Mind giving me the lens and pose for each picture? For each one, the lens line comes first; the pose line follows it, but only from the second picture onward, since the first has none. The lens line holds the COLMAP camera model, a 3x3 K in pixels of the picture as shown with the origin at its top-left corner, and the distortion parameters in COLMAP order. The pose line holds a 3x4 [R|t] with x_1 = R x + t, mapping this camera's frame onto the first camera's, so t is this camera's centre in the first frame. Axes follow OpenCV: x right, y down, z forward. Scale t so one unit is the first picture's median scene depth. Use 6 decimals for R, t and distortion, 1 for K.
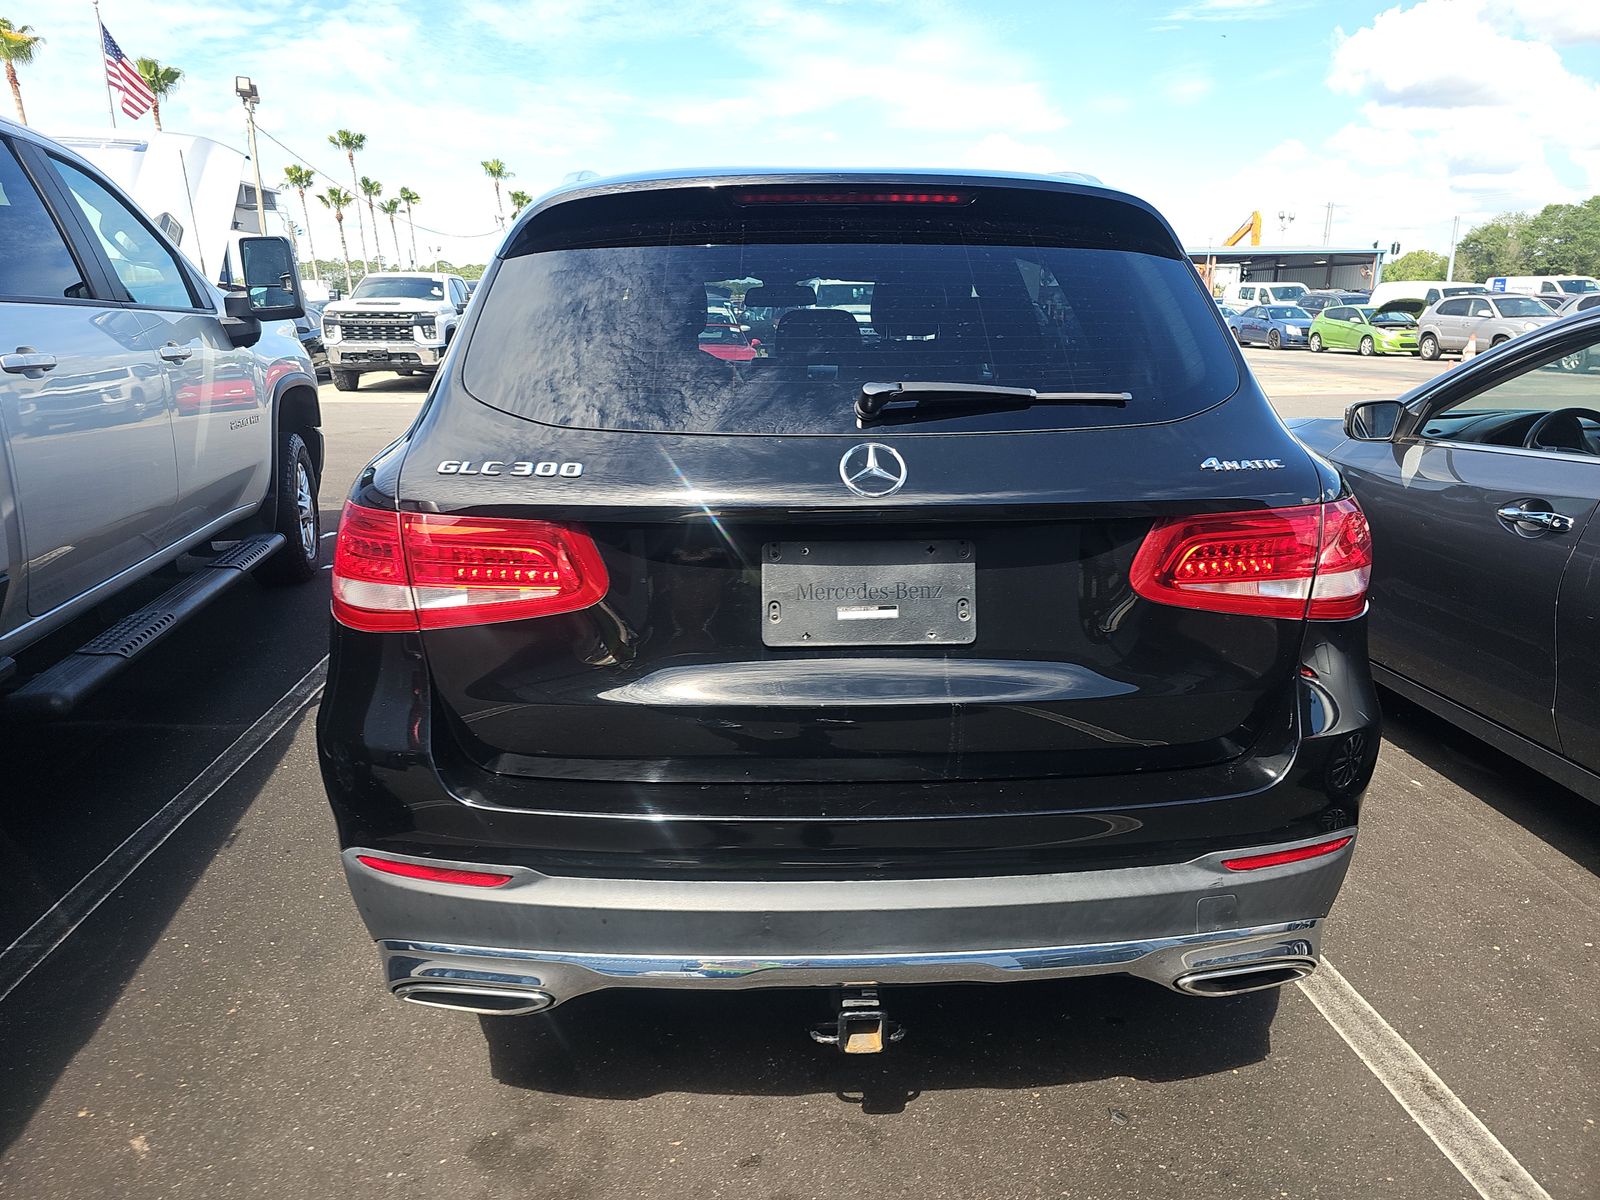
lens RADIAL K [[1056.5, 0, 789.9], [0, 1056.5, 592.8], [0, 0, 1]] dist [0.049400, -0.040733]
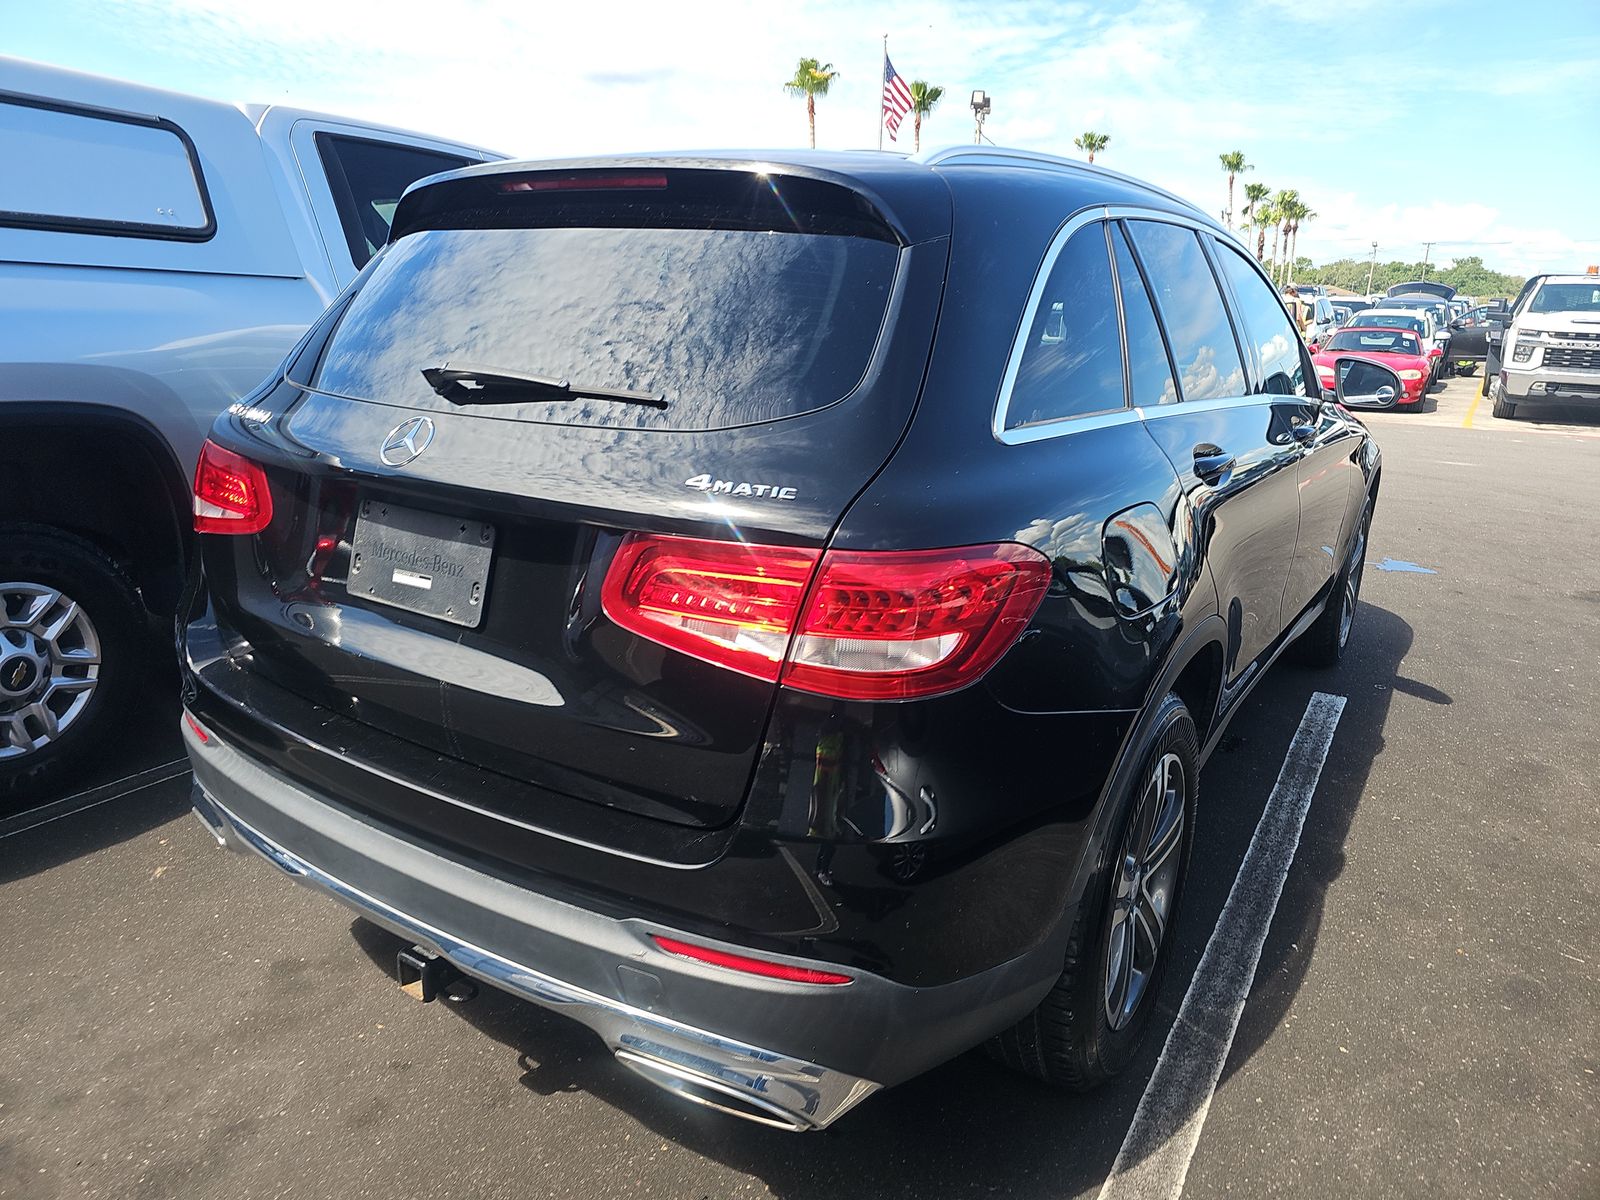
lens RADIAL K [[1072.2, 0, 800.0], [0, 1072.2, 600.0], [0, 0, 1]] dist [0.052065, -0.047559]
pose [[0.799860, 0.184184, -0.571228, 0.066203], [-0.182721, 0.981298, 0.060552, -0.006388], [0.571697, 0.055942, 0.818555, 0.023083]]
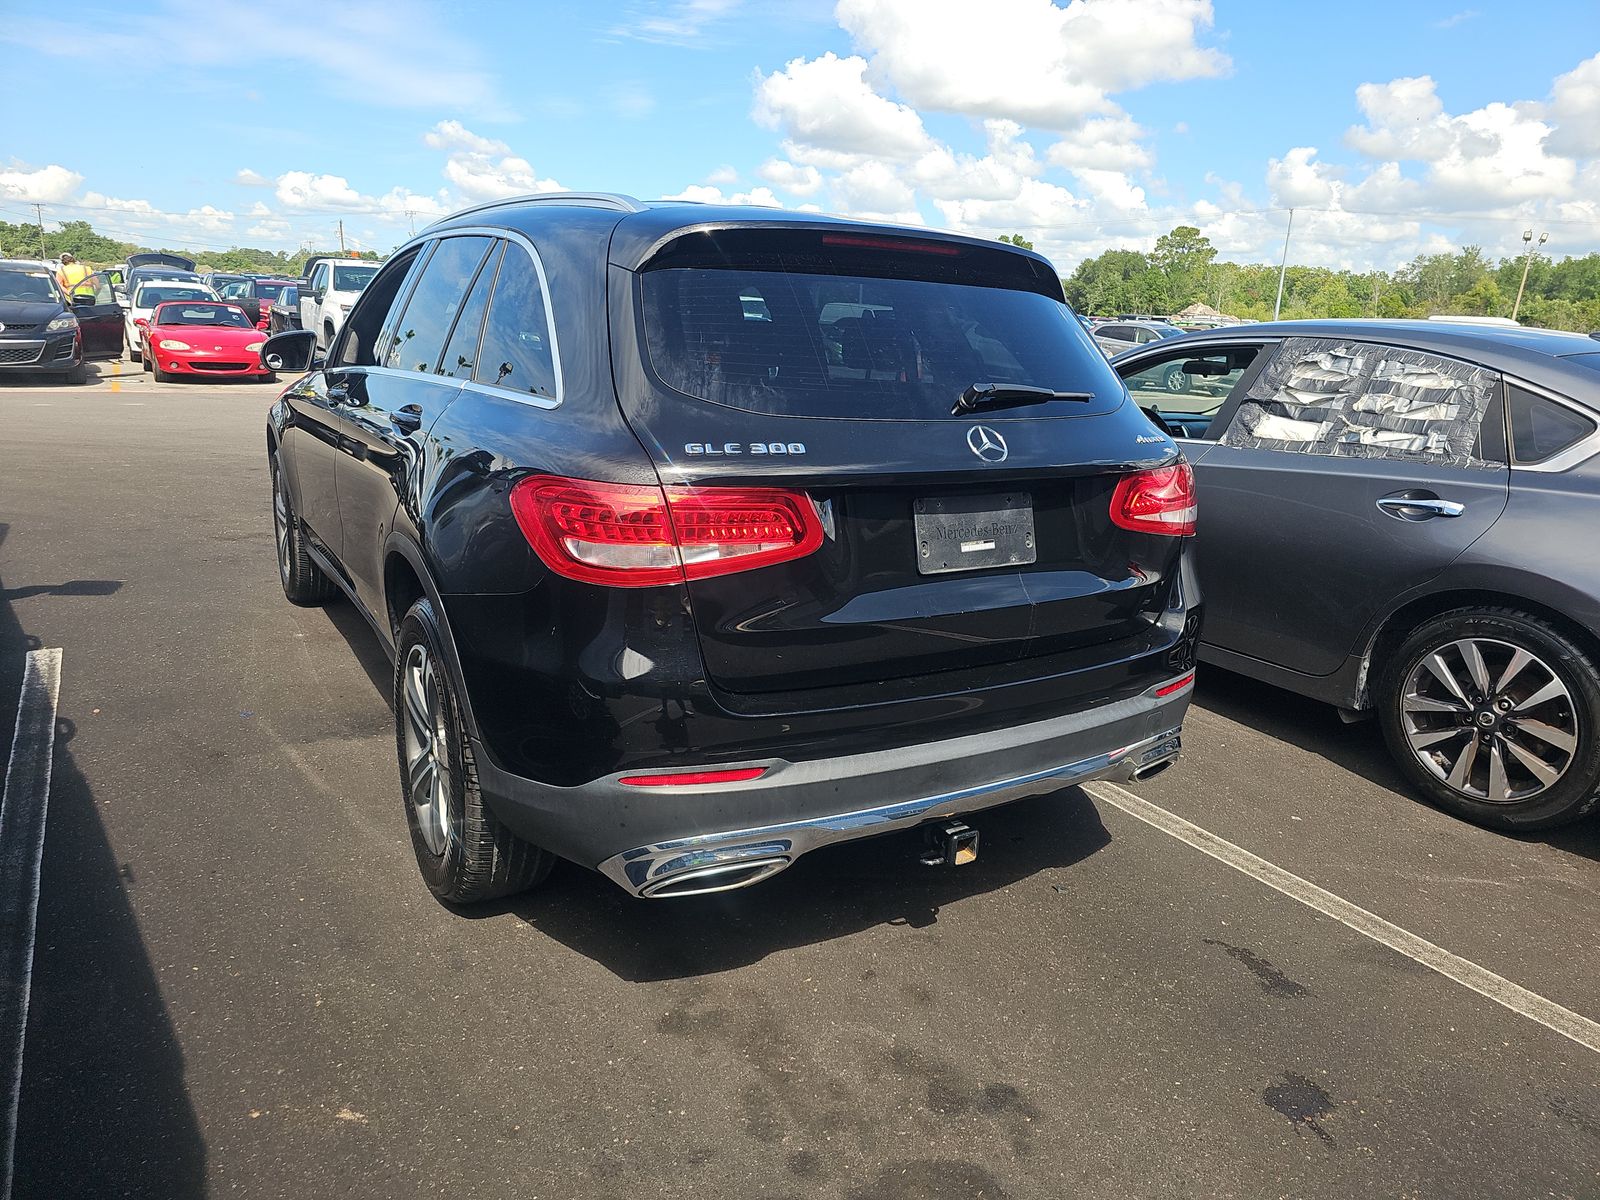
lens RADIAL K [[1051.1, 0, 800.0], [0, 1051.1, 600.0], [0, 0, 1]] dist [0.060023, -0.035947]
pose [[0.878912, -0.083393, 0.469638, -0.054011], [0.078582, 0.996460, 0.029877, 0.002032], [-0.470467, 0.010646, 0.882354, -0.009288]]
